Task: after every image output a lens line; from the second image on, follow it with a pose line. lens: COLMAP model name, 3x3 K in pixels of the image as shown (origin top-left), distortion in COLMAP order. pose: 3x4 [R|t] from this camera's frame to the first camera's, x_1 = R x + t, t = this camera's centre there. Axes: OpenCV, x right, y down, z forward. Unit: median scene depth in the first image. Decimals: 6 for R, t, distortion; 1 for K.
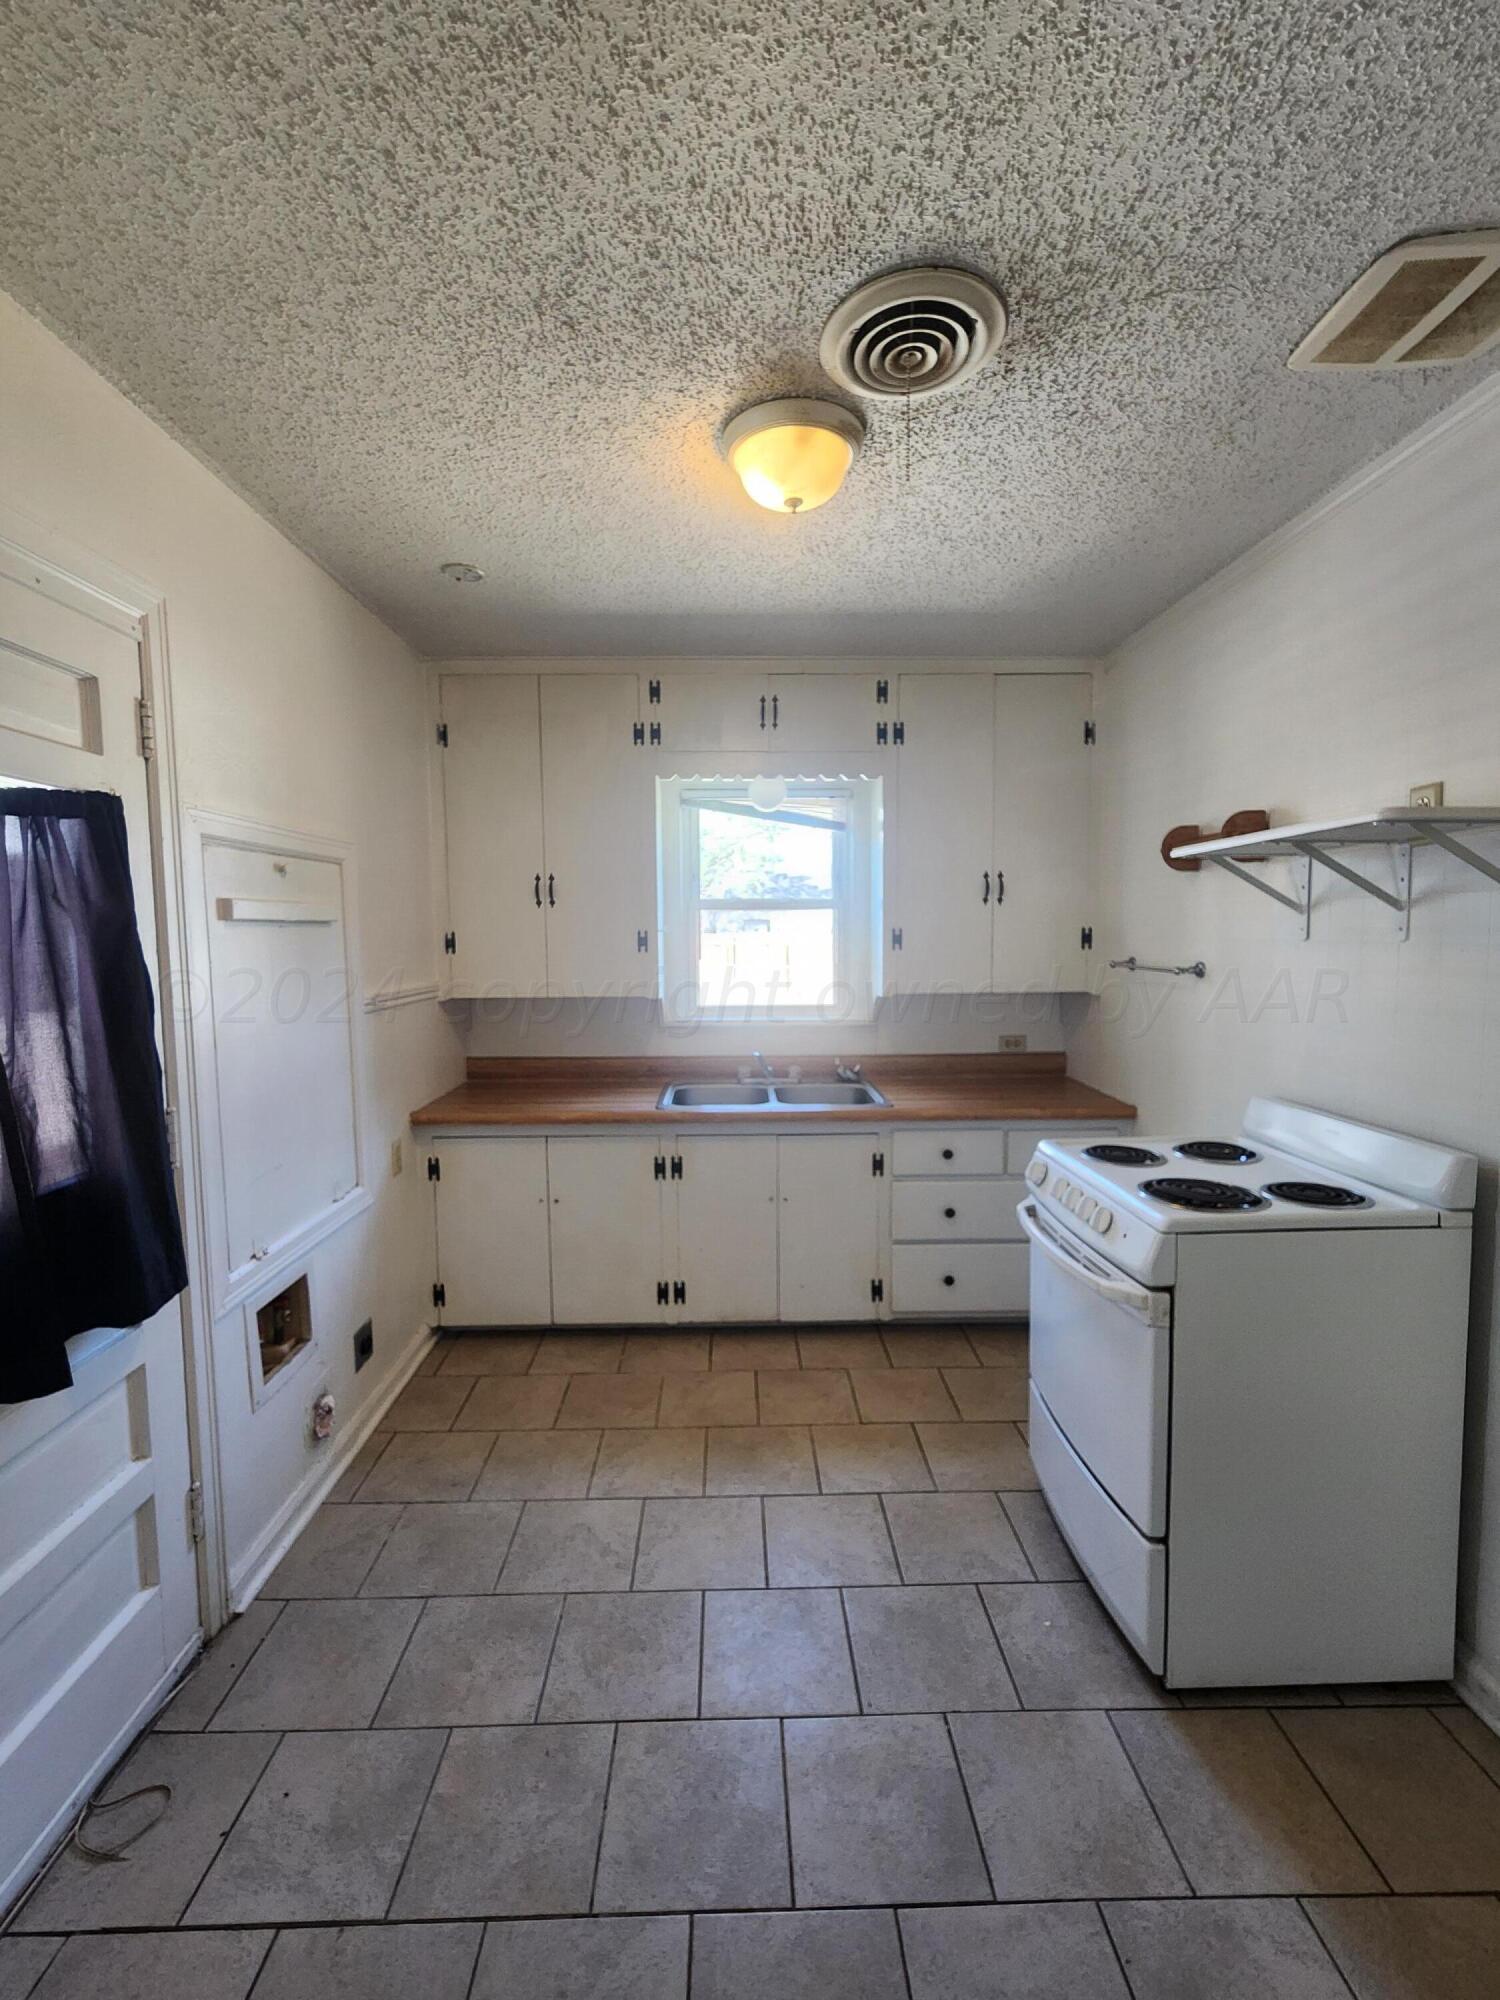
lens RADIAL K [[821.9, 0, 749.7], [0, 821.9, 1001.6], [0, 0, 1]] dist [-0.001986, 0.001048]
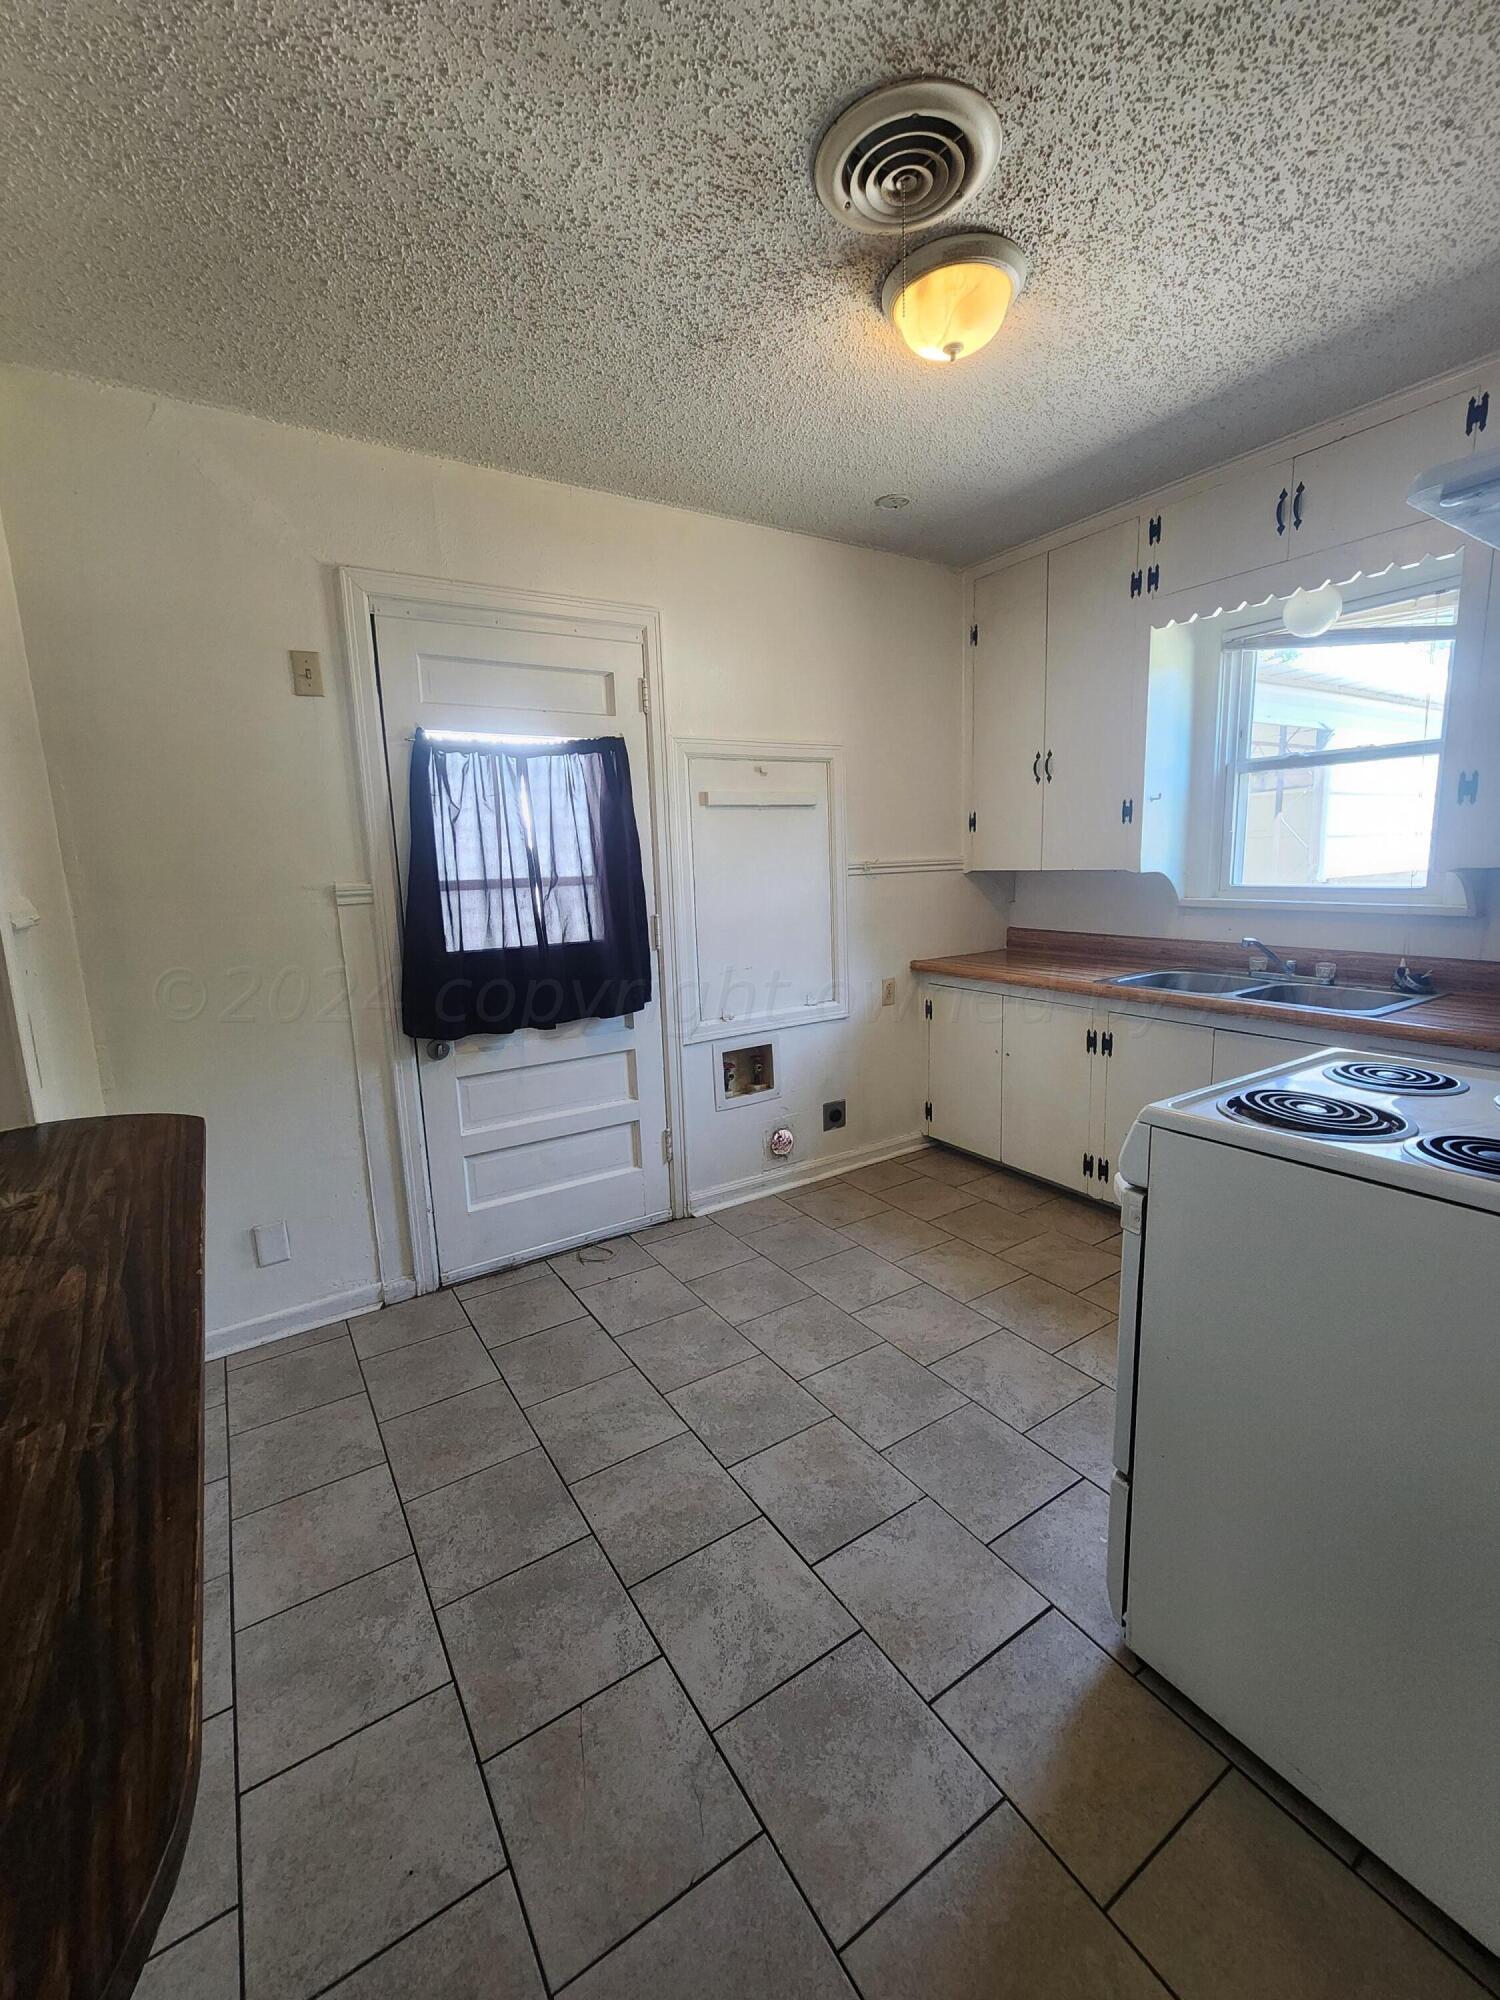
lens RADIAL K [[821.9, 0, 760.0], [0, 821.9, 1001.8], [0, 0, 1]] dist [-0.001986, 0.001048]
pose [[0.531701, 0.136977, -0.835782, 0.717834], [-0.041262, 0.989852, 0.135978, 0.050893], [0.845926, -0.037814, 0.531958, 0.185937]]
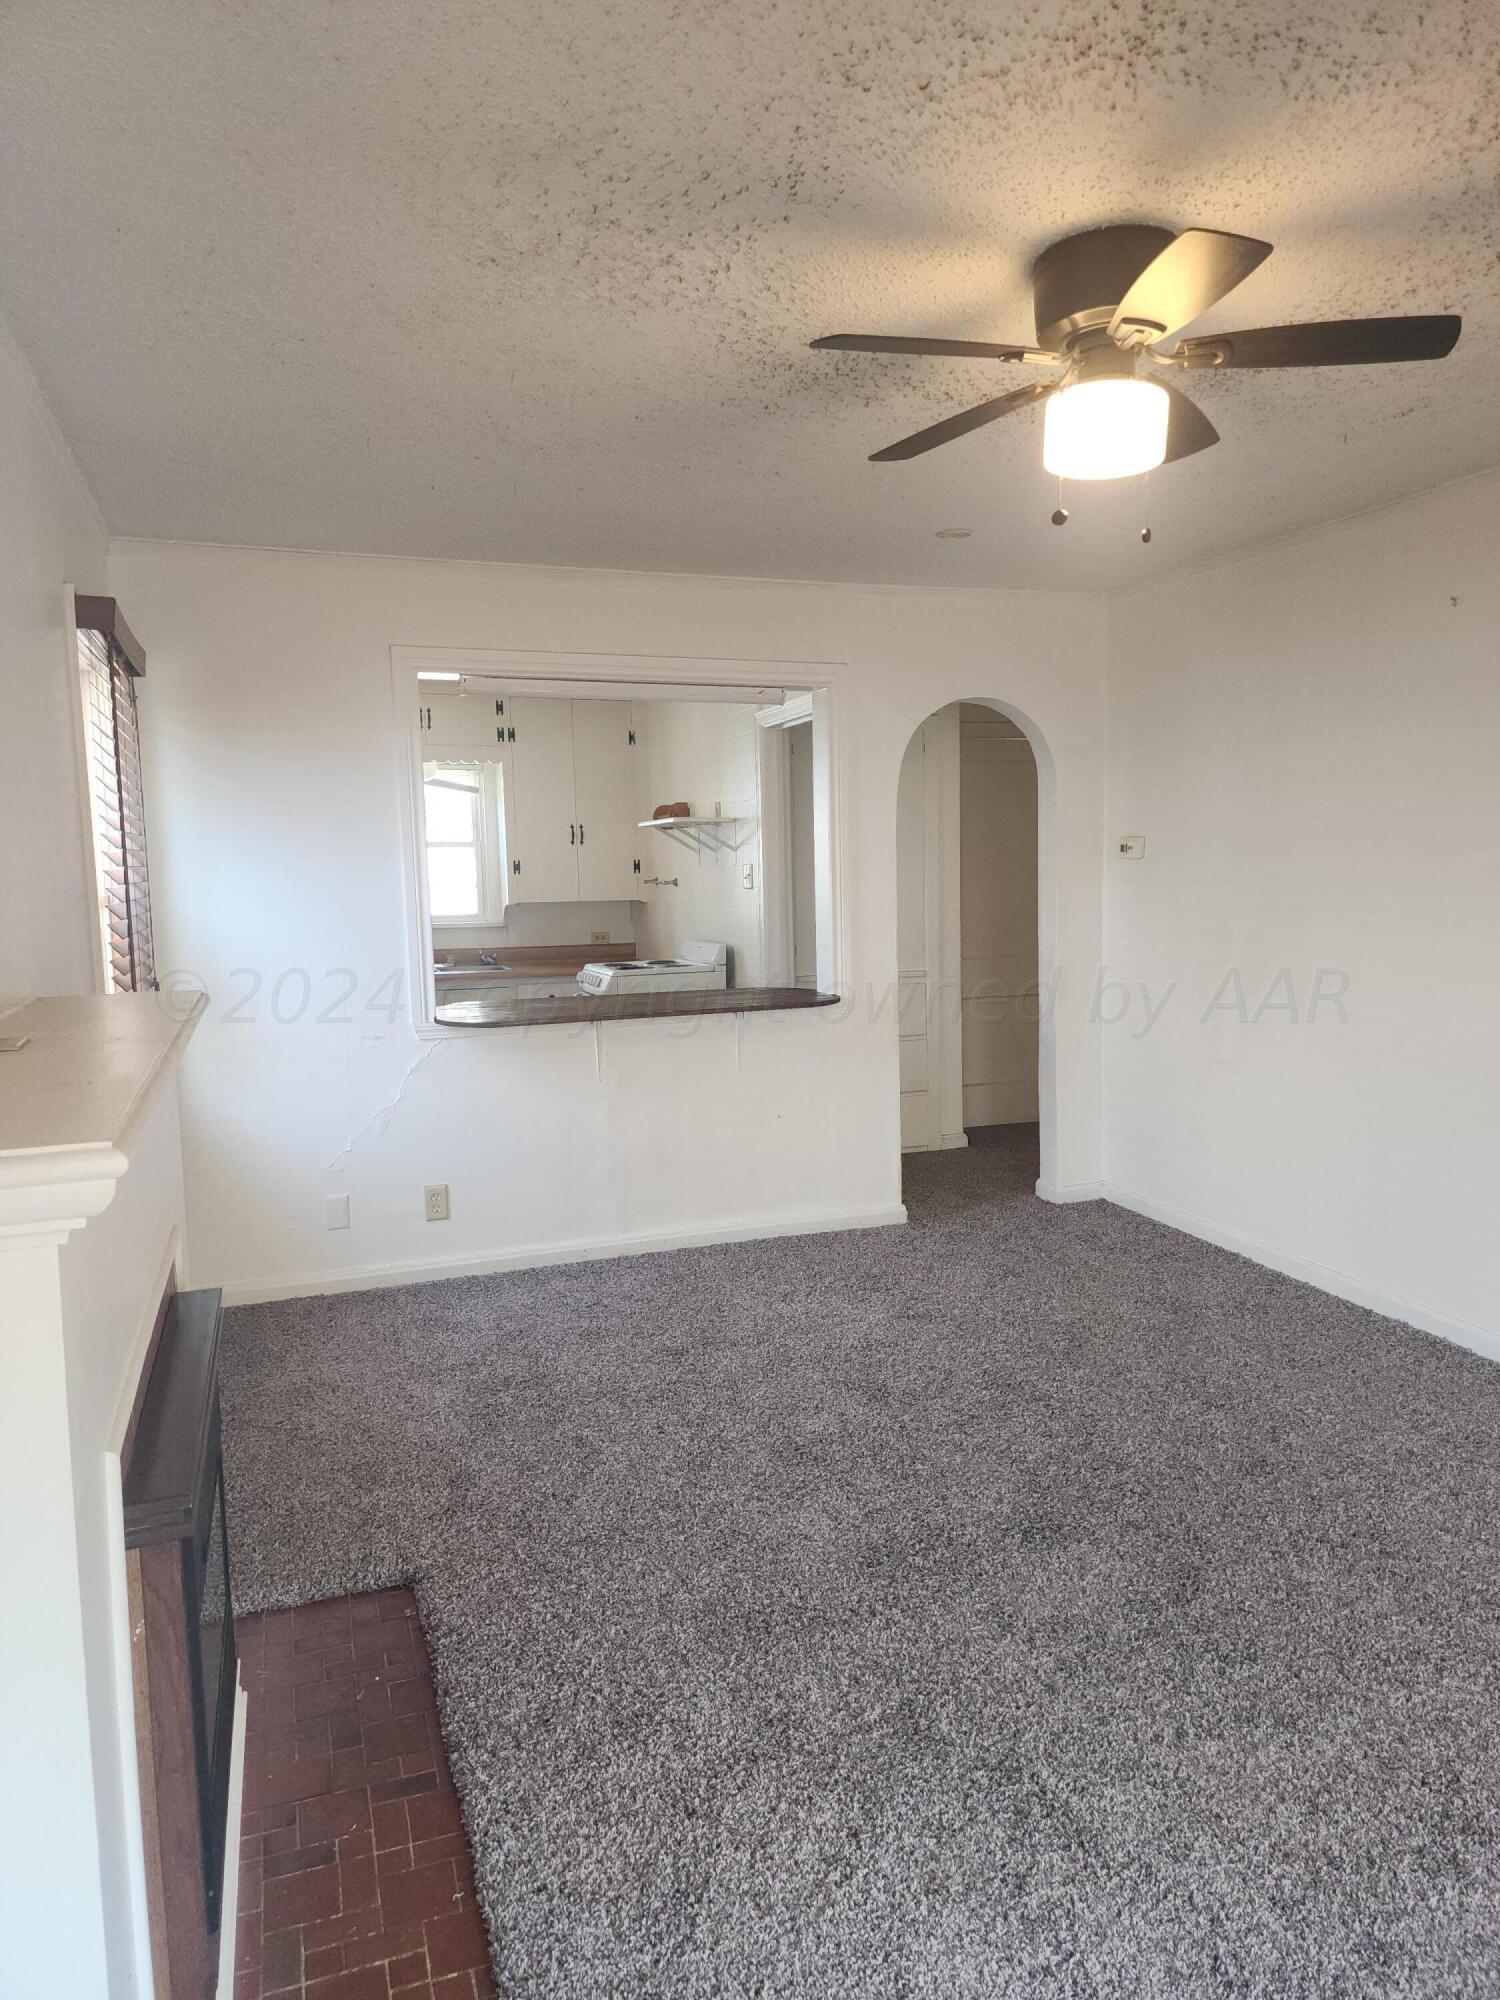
lens RADIAL K [[1322.9, 0, 760.5], [0, 1322.9, 987.5], [0, 0, 1]] dist [0.010586, 0.000636]
pose [[0.945439, -0.043650, 0.322862, -0.318155], [0.038601, 0.999012, 0.022028, 0.176731], [-0.323505, -0.008364, 0.946190, -2.389584]]
